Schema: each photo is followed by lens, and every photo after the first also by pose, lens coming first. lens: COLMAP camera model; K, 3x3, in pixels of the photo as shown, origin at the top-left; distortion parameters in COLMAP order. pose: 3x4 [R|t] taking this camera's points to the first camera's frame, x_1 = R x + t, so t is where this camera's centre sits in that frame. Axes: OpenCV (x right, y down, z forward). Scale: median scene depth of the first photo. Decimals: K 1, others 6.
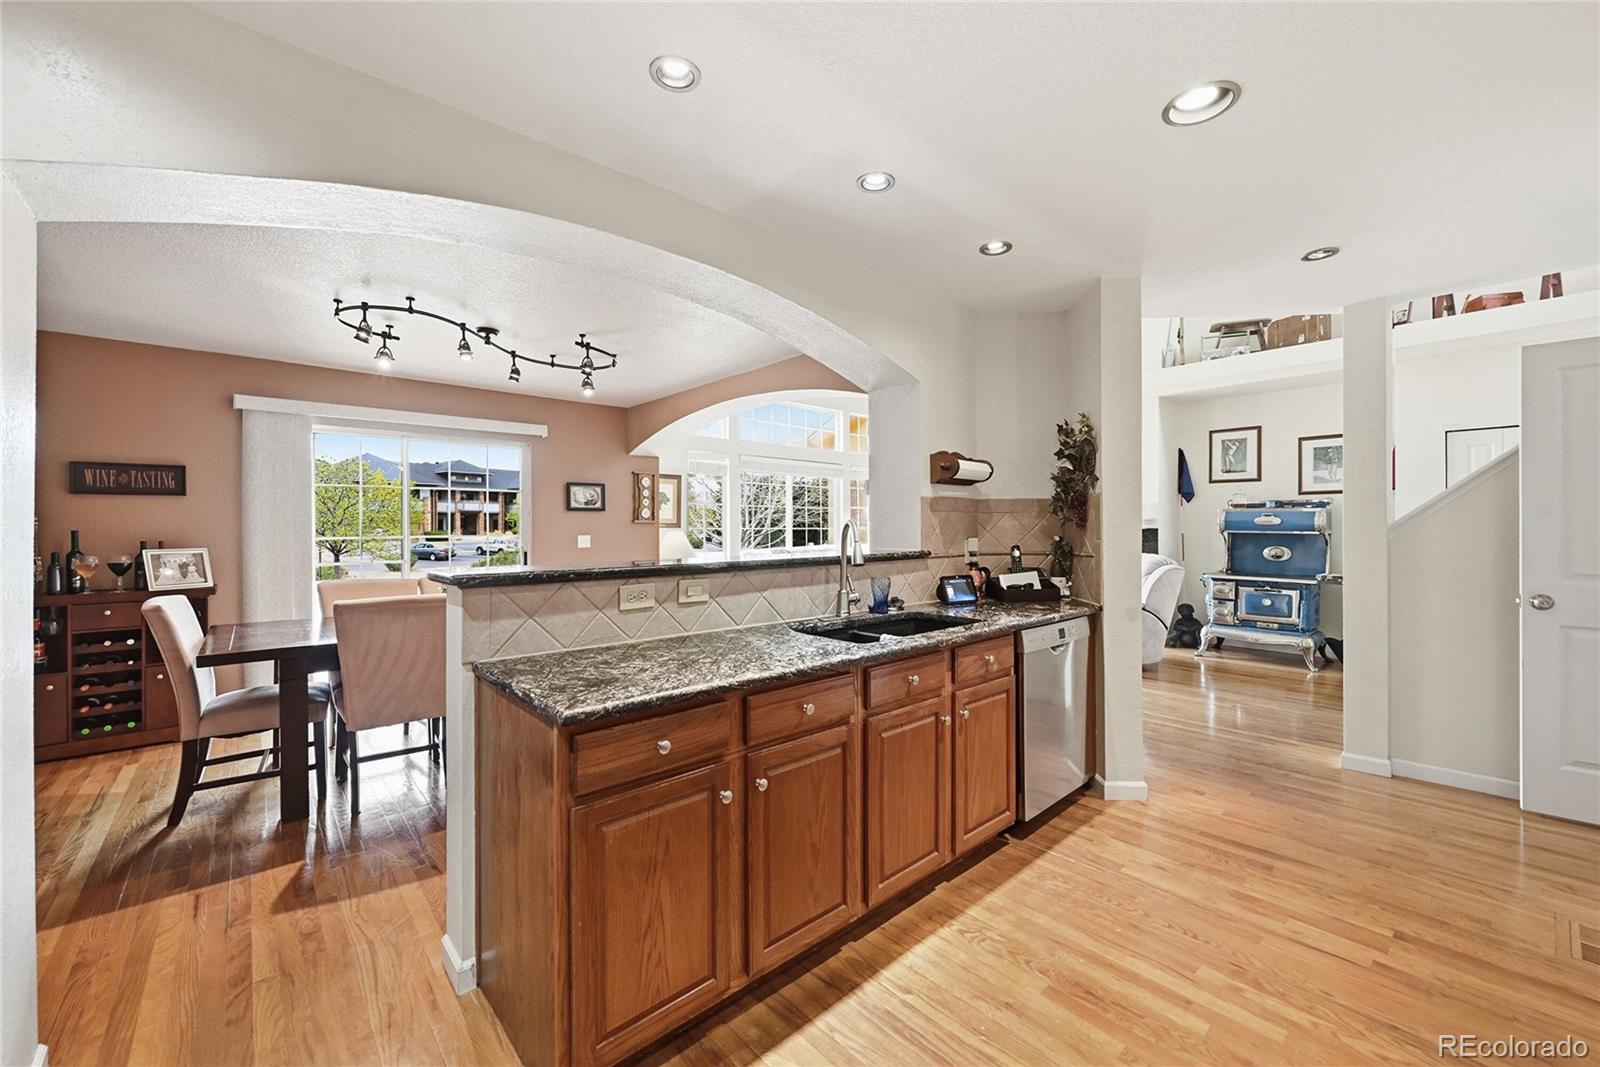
lens RADIAL K [[644.9, 0, 798.8], [0, 644.9, 528.8], [0, 0, 1]] dist [-0.000127, 0.000178]
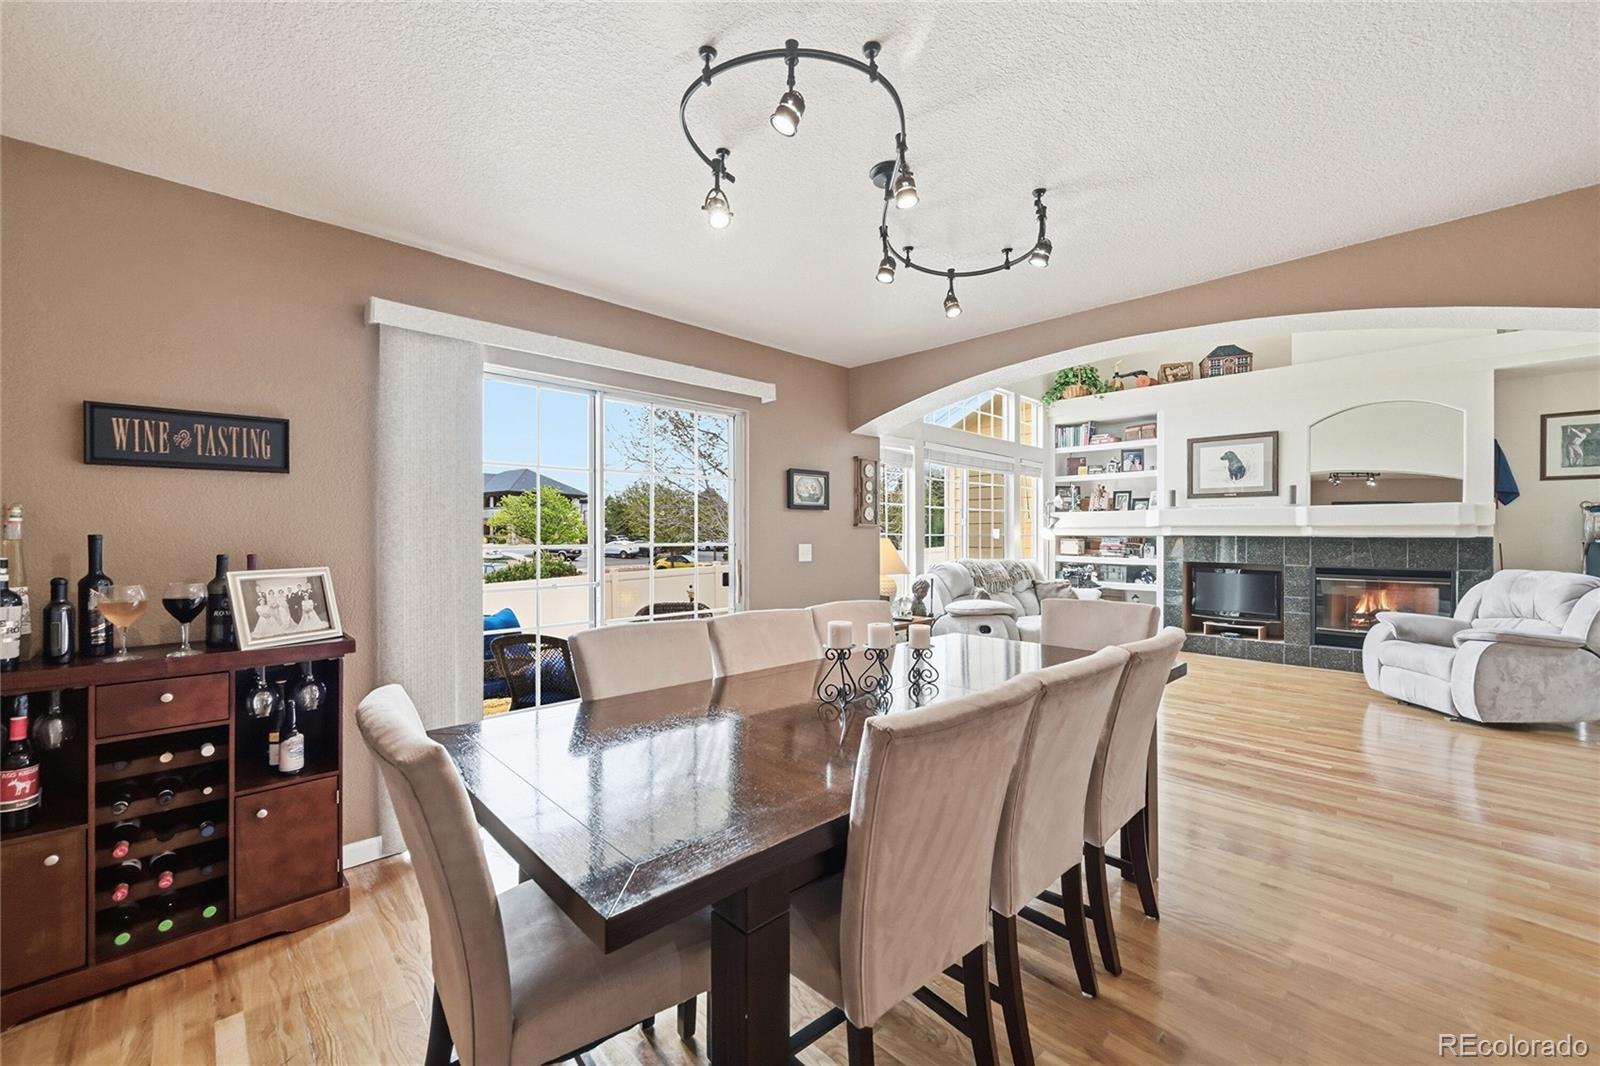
lens RADIAL K [[642.2, 0, 797.8], [0, 642.2, 536.4], [0, 0, 1]] dist [0.001835, 0.000289]
pose [[0.998859, 0.004240, 0.047559, -0.537391], [-0.004348, 0.999988, 0.002175, 0.000392], [-0.047549, -0.002379, 0.998866, 0.421789]]
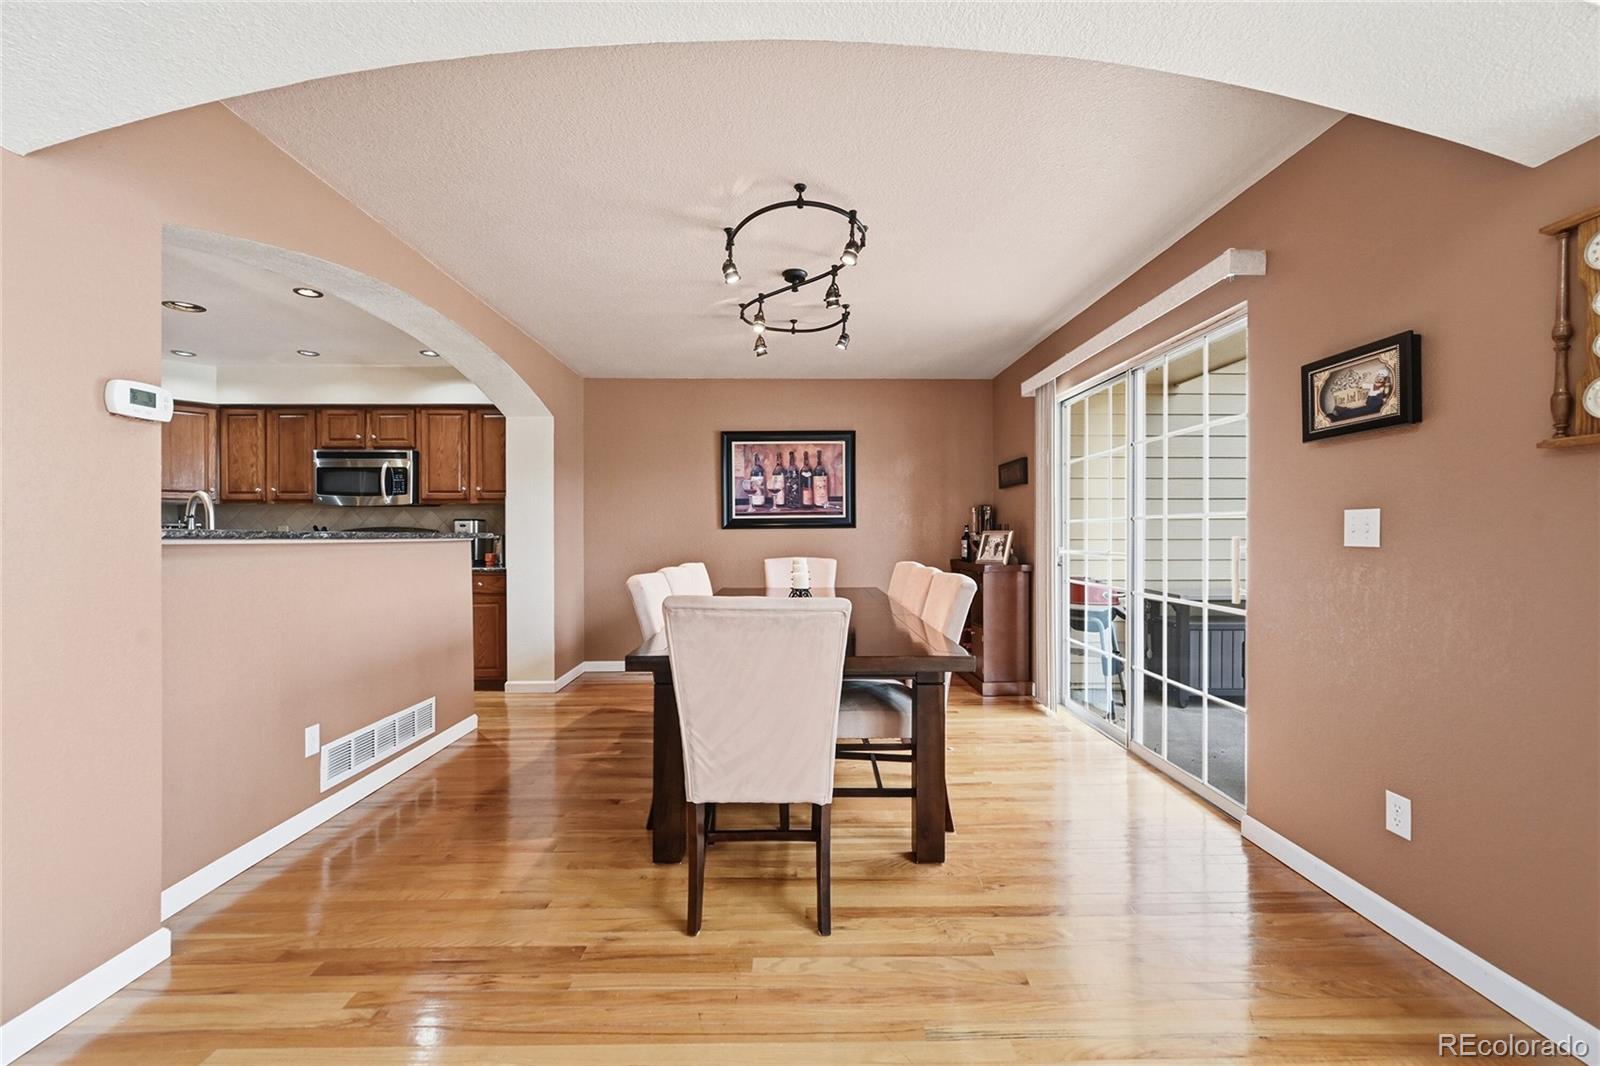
lens RADIAL K [[628.8, 0, 802.2], [0, 628.8, 532.2], [0, 0, 1]] dist [-0.001372, -0.000192]
pose [[-0.647489, 0.005533, -0.762055, 0.135389], [0.003649, 0.999985, 0.004161, 0.027880], [0.762066, -0.000086, -0.647499, 1.420603]]
